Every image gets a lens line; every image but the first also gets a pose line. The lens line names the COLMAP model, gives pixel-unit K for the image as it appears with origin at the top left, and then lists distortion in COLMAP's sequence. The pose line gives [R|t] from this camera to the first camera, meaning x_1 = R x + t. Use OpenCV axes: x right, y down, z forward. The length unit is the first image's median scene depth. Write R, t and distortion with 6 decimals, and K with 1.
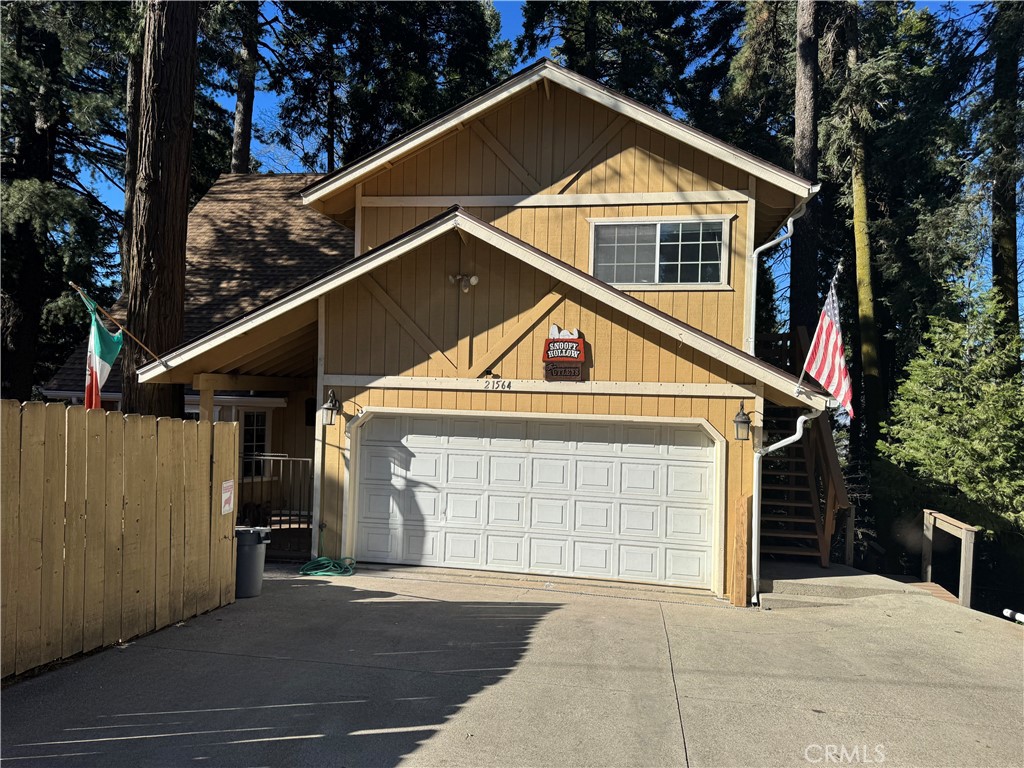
lens RADIAL K [[720.7, 0, 510.6], [0, 720.7, 390.6], [0, 0, 1]] dist [0.089112, -0.122332]
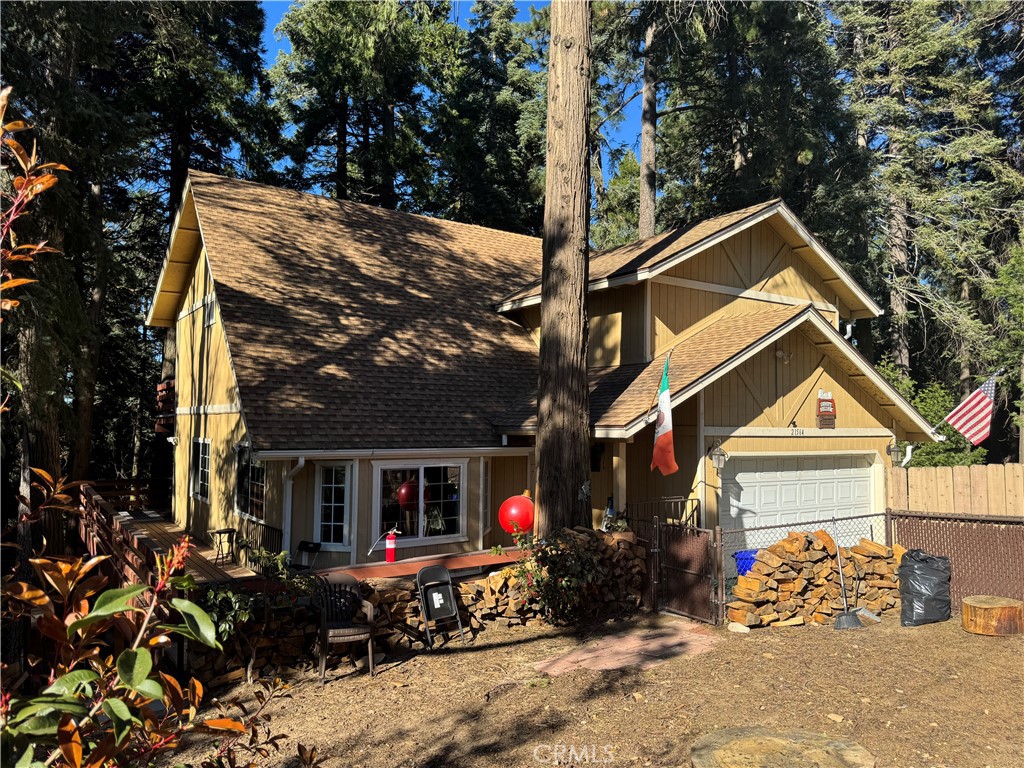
lens RADIAL K [[731.5, 0, 507.8], [0, 731.5, 395.9], [0, 0, 1]] dist [0.062322, -0.081912]
pose [[0.719928, 0.009642, 0.693982, -1.319681], [0.013349, 0.999526, -0.027736, -0.042508], [-0.693920, 0.029232, 0.719458, 0.350673]]
